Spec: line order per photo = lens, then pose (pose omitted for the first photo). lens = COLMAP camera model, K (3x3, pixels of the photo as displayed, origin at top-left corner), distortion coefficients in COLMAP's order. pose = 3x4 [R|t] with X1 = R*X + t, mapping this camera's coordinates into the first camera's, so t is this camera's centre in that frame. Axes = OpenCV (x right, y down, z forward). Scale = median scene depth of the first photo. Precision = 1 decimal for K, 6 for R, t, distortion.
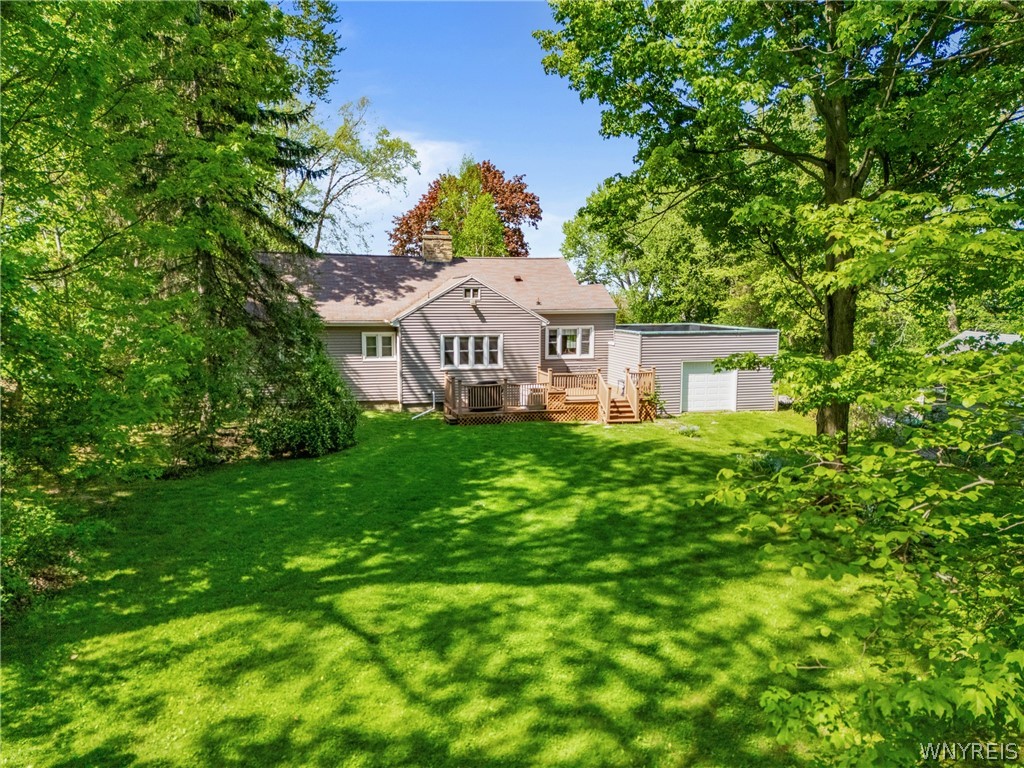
lens RADIAL K [[720.8, 0, 512.0], [0, 720.8, 384.0], [0, 0, 1]] dist [0.147065, -0.000086]
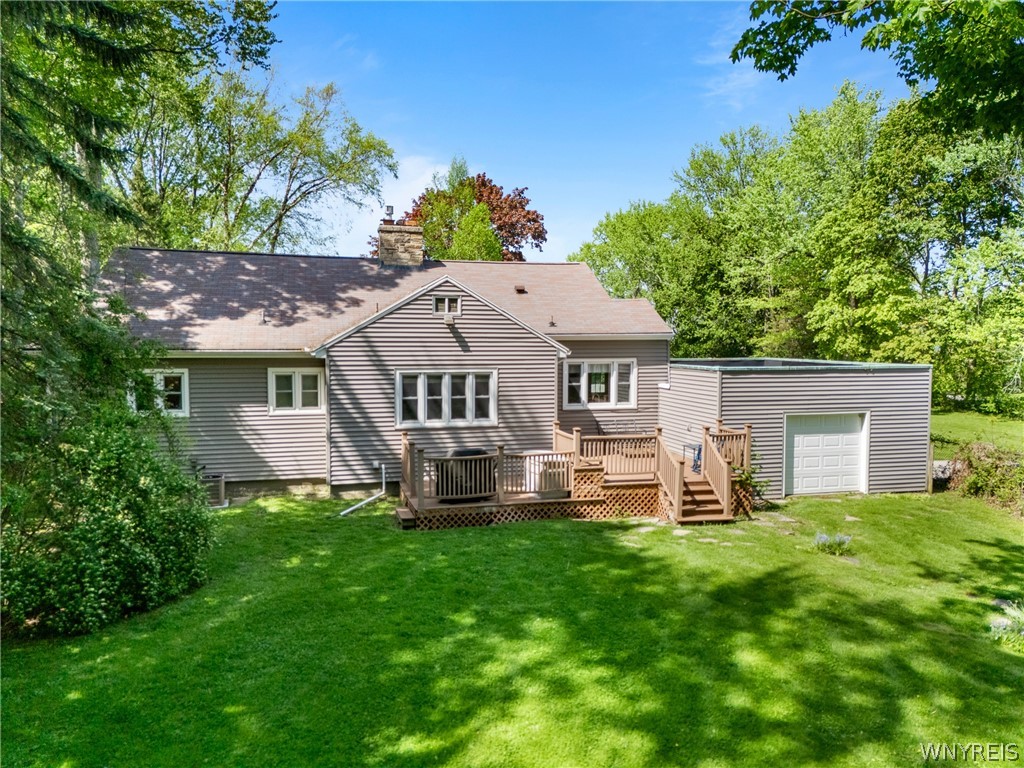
lens RADIAL K [[720.8, 0, 512.0], [0, 720.8, 384.0], [0, 0, 1]] dist [0.147065, -0.000086]
pose [[0.999999, -0.001229, 0.000684, -0.000238], [0.001268, 0.998124, -0.061220, -0.019306], [-0.000608, 0.061221, 0.998124, 0.377067]]
